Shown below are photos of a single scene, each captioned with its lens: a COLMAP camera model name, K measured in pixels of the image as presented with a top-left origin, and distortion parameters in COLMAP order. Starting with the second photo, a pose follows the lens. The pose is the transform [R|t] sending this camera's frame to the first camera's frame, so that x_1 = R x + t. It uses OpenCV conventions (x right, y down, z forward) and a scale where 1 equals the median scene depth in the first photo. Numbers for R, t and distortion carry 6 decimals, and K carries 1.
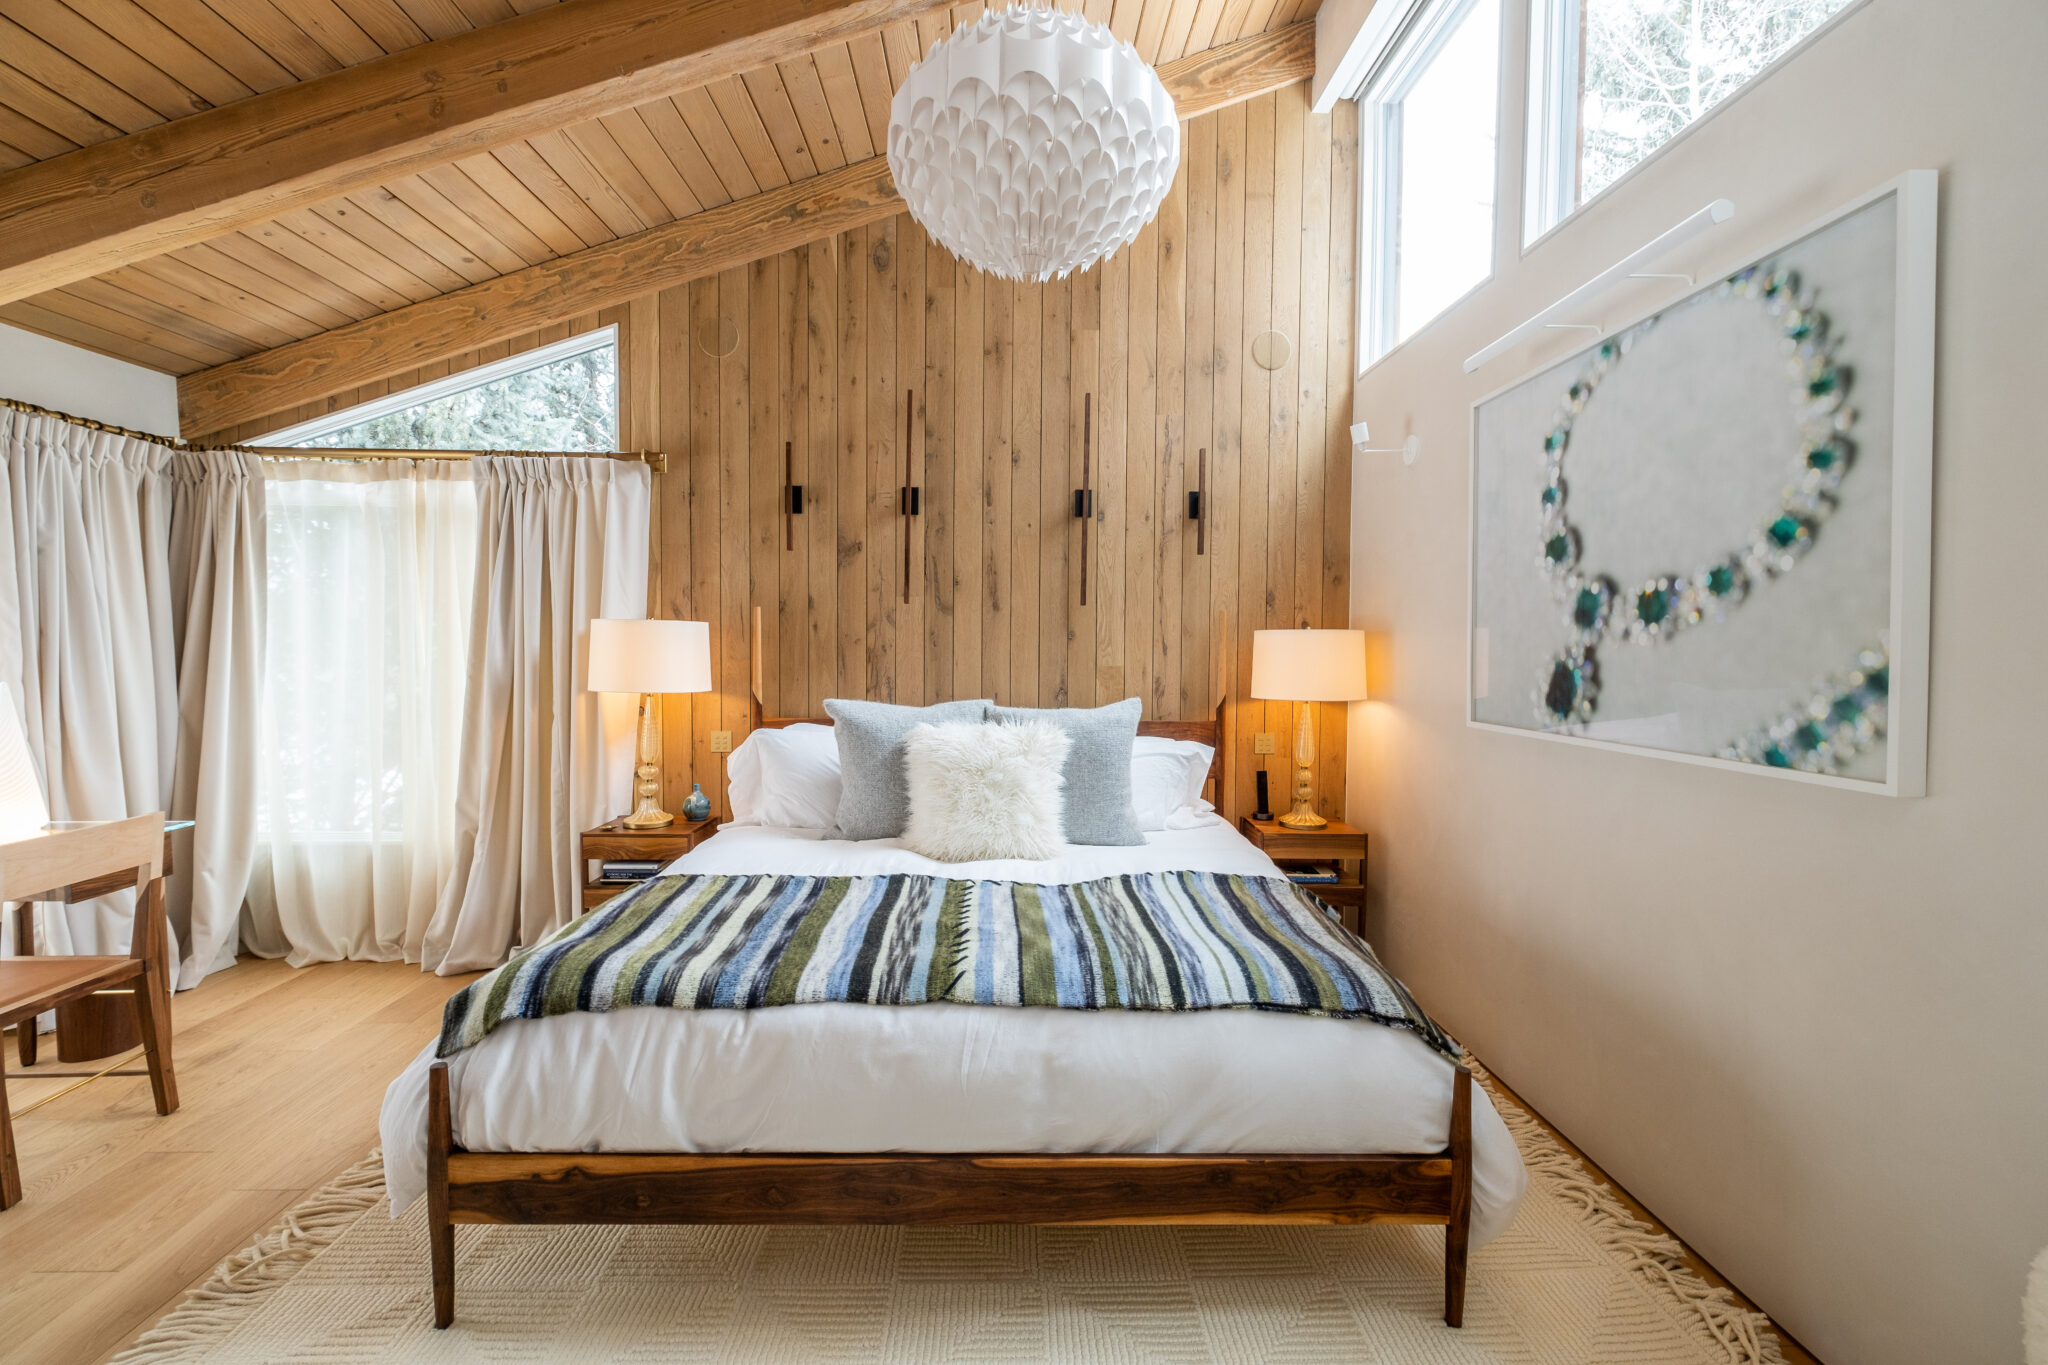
lens RADIAL K [[879.3, 0, 1019.2], [0, 879.3, 670.0], [0, 0, 1]] dist [-0.003681, -0.000084]
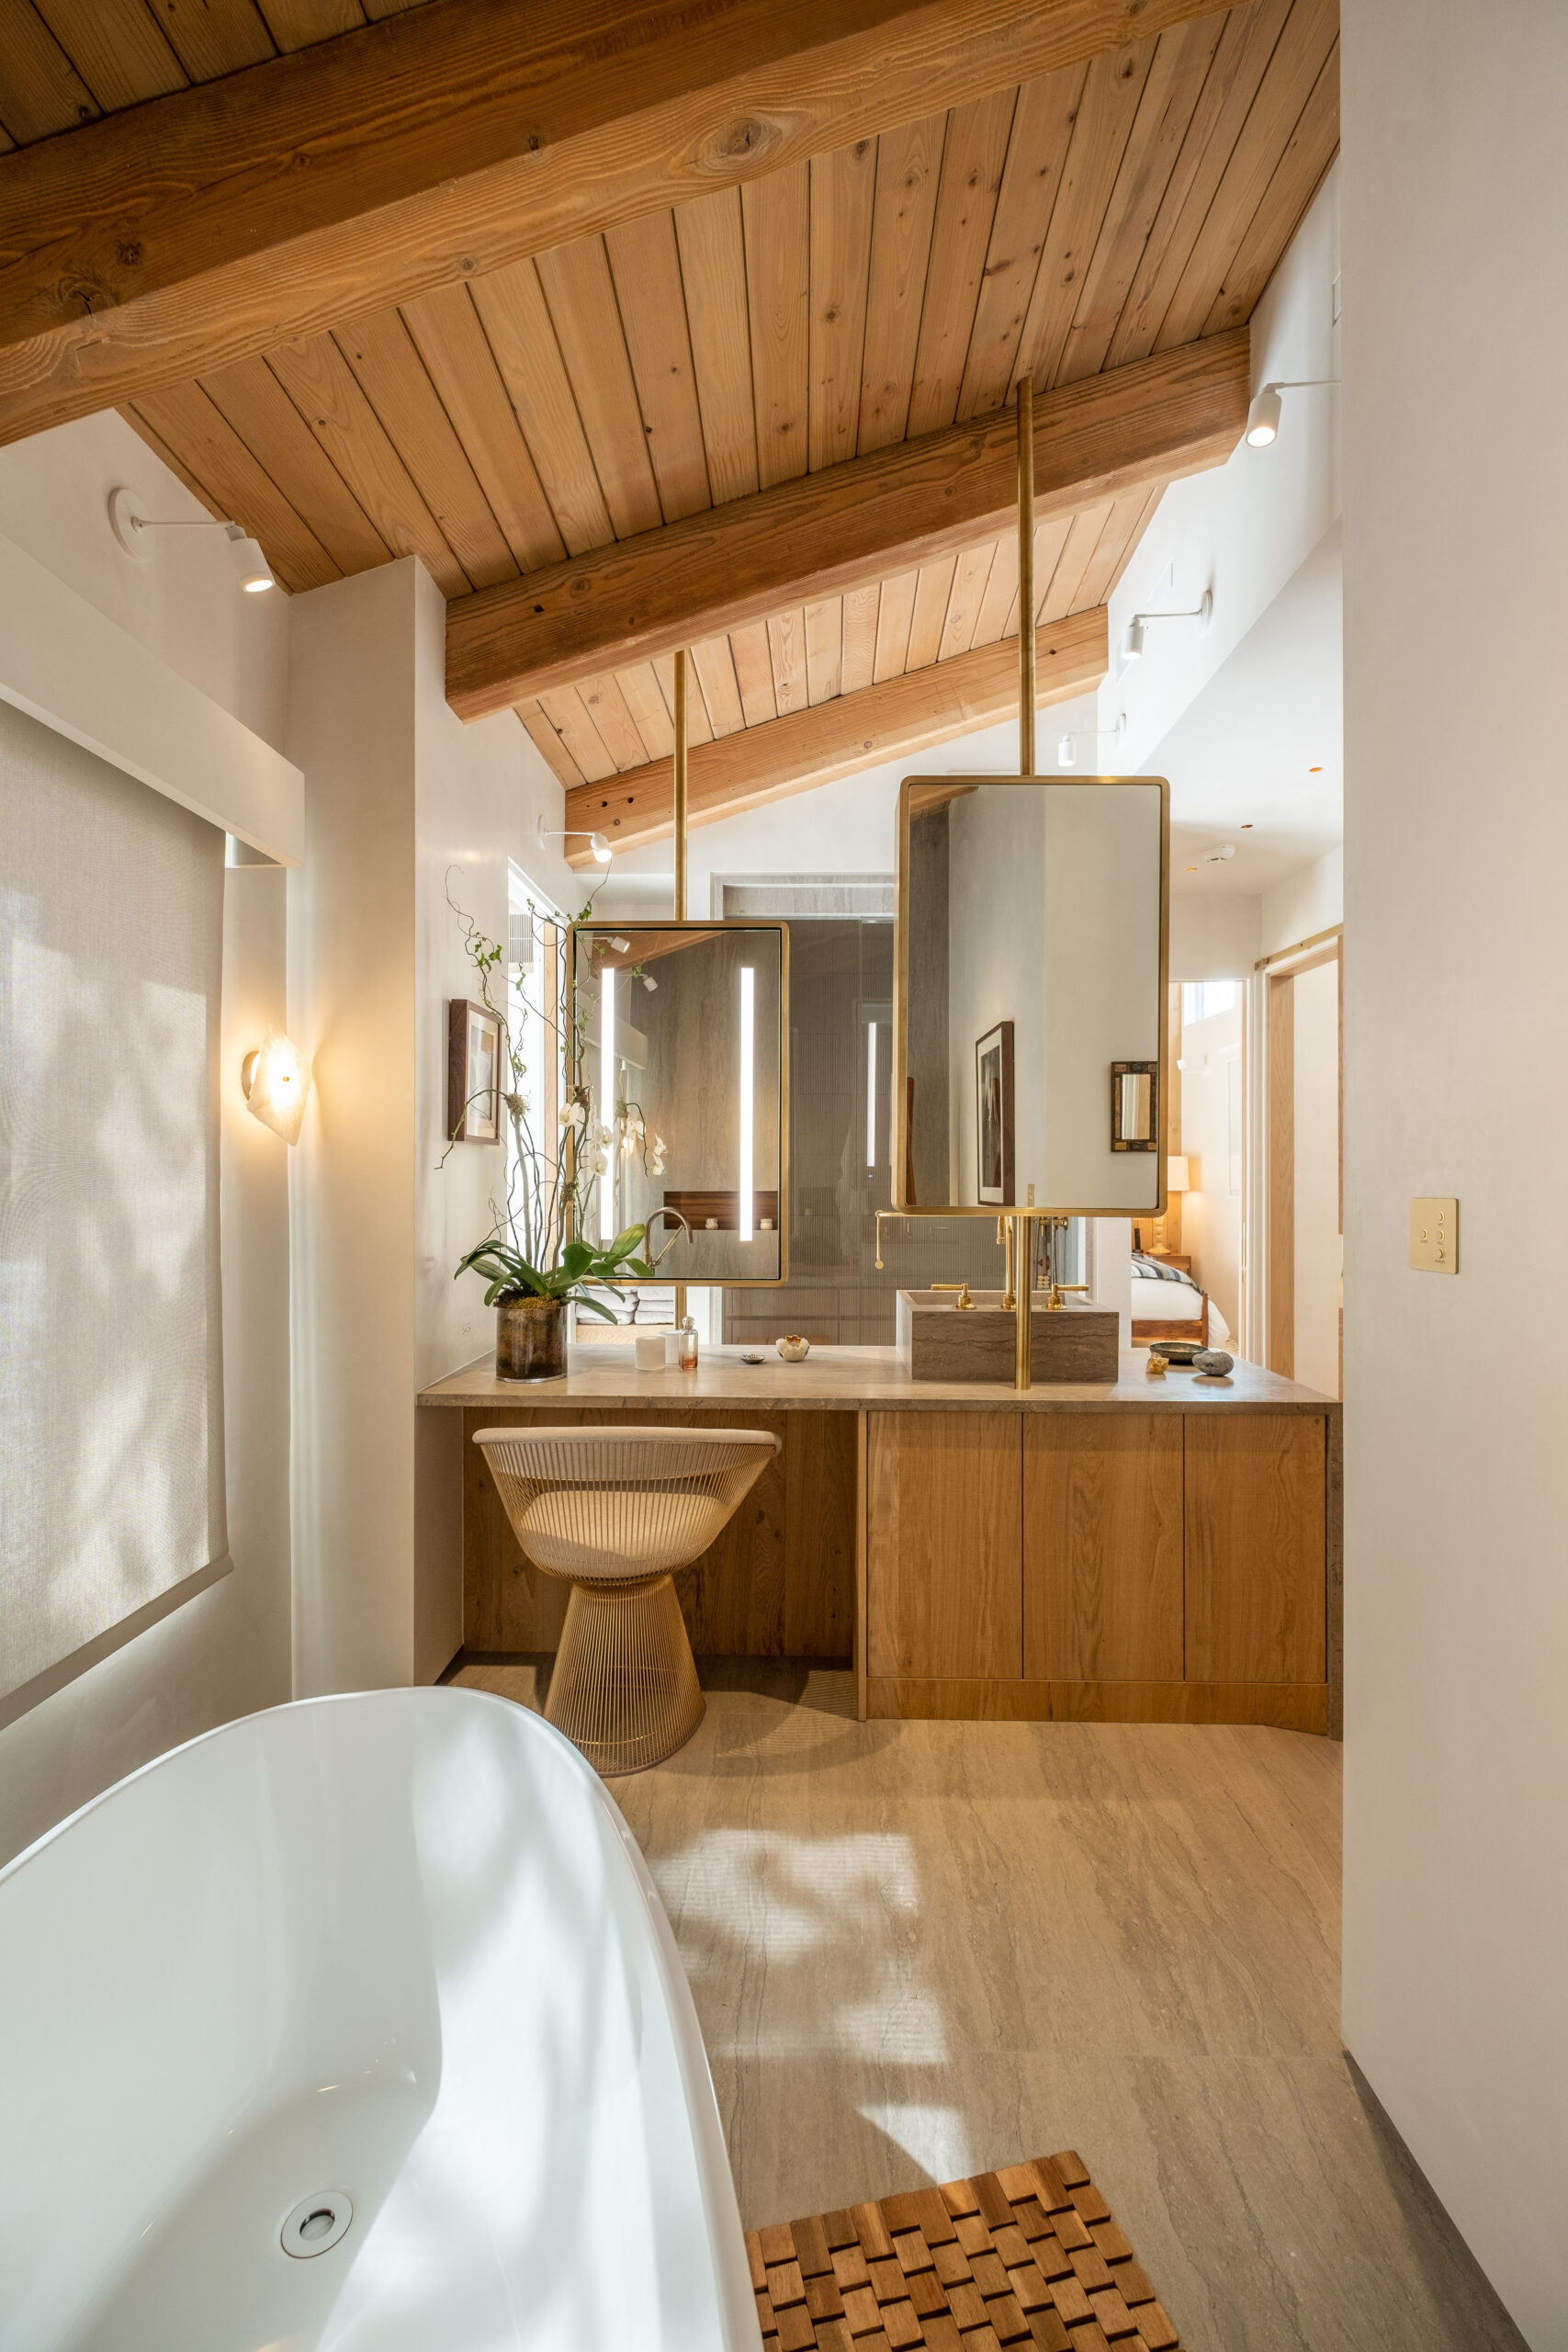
lens RADIAL K [[1009.7, 0, 787.9], [0, 1009.7, 1165.8], [0, 0, 1]] dist [-0.003681, -0.000084]
pose [[0.998504, -0.004655, -0.054482, -0.380865], [0.002714, 0.999361, -0.035634, 0.053409], [0.054613, 0.035433, 0.997879, -1.297879]]
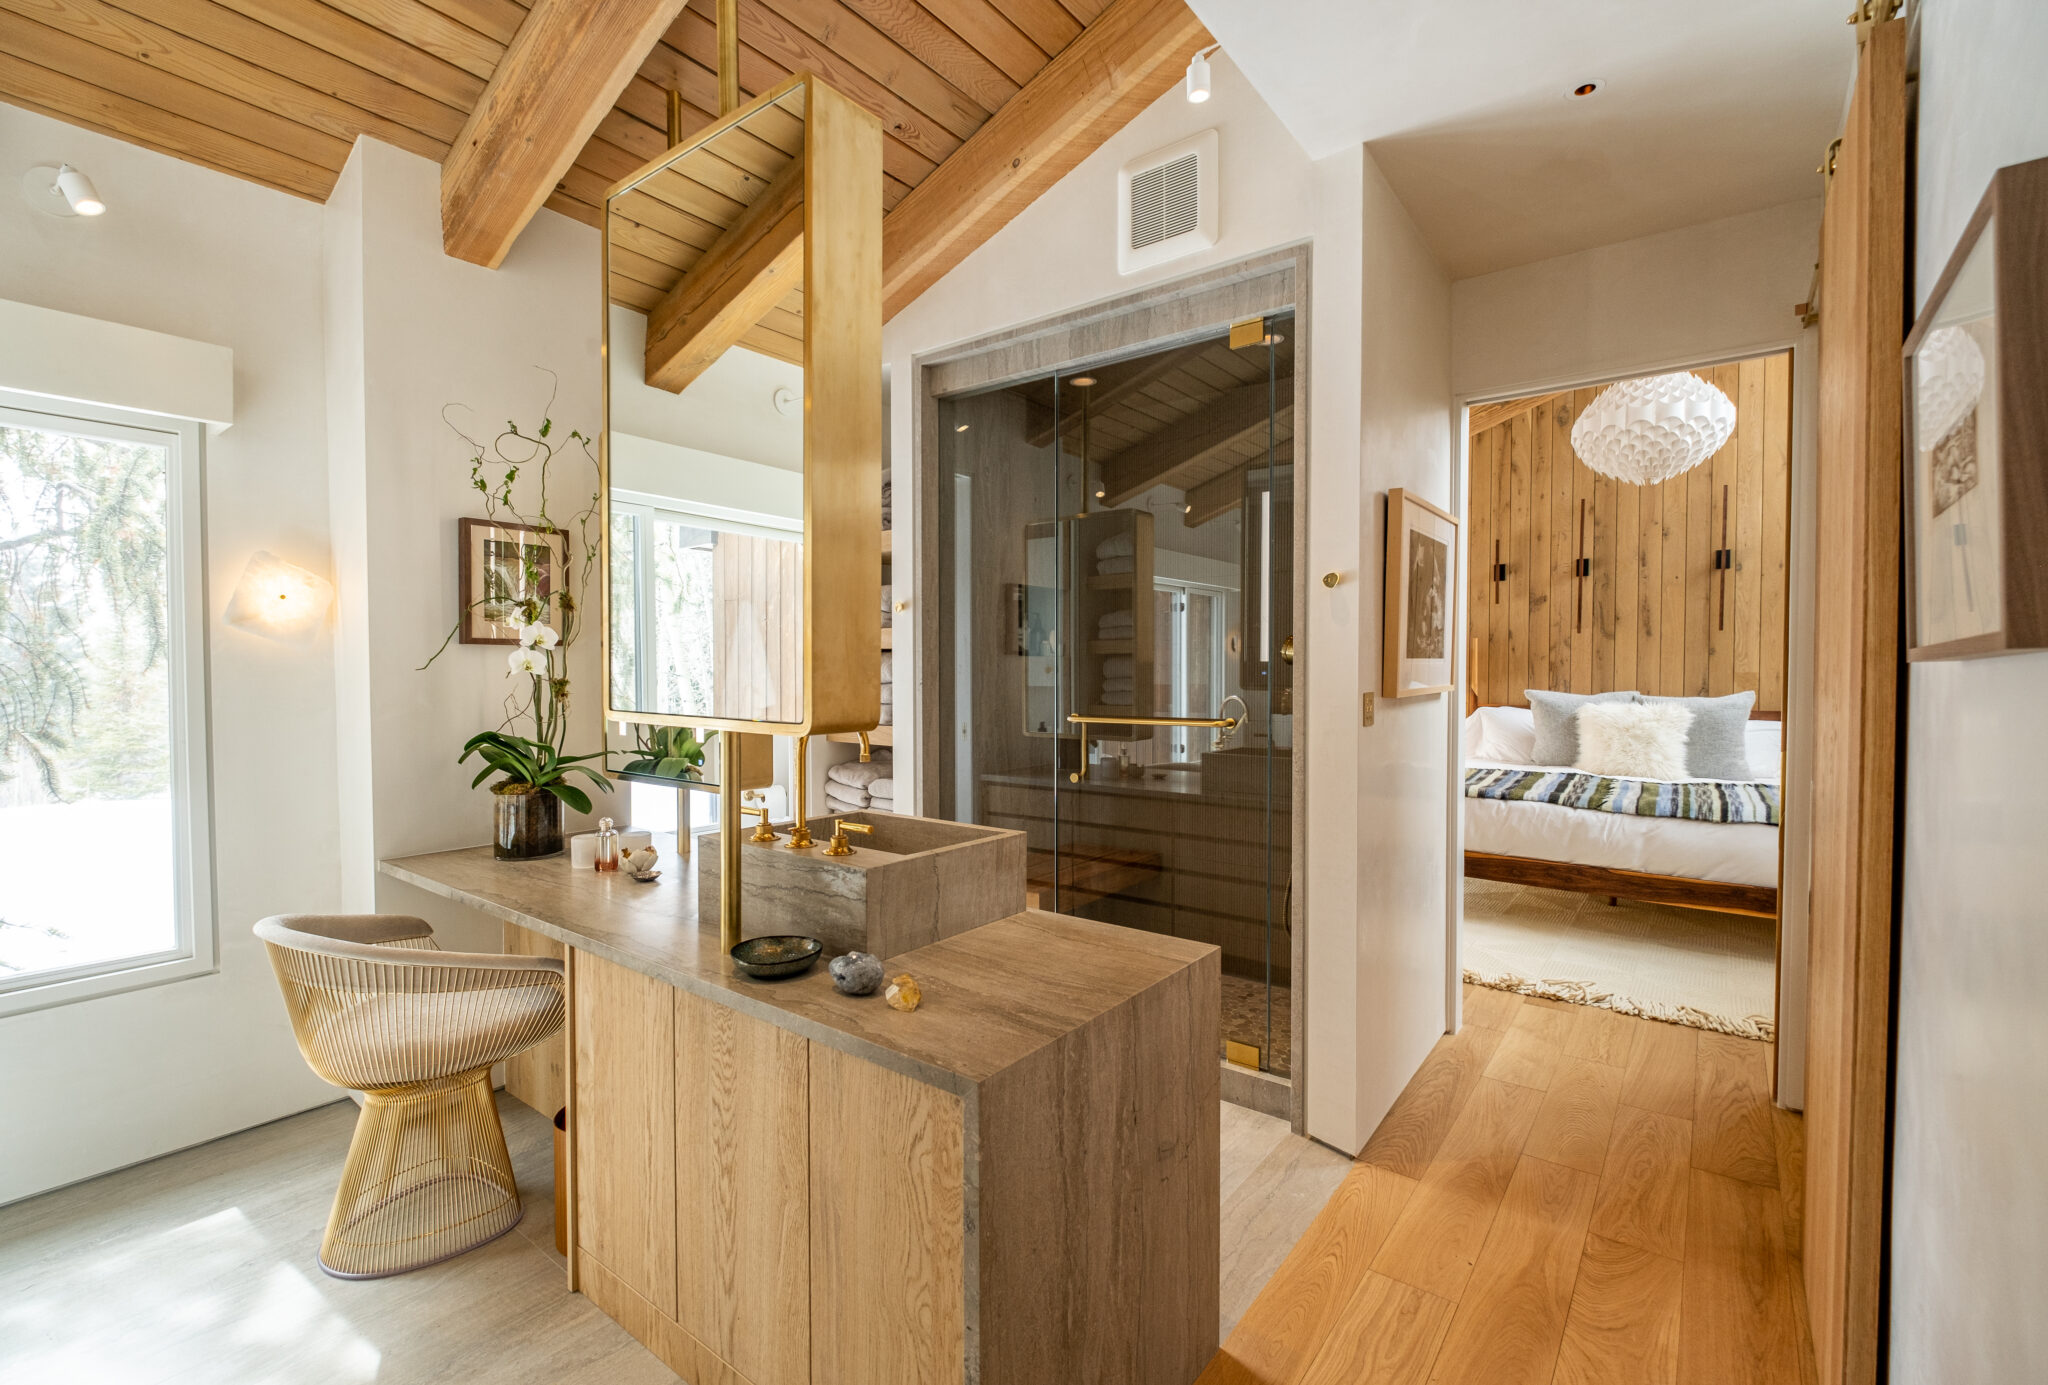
lens RADIAL K [[900.4, 0, 1016.7], [0, 900.4, 691.0], [0, 0, 1]] dist [-0.002218, -0.000581]
pose [[0.774699, 0.009434, -0.632260, 0.113603], [-0.012964, 0.999916, -0.000965, 0.043583], [0.632198, 0.008944, 0.774756, -0.900399]]
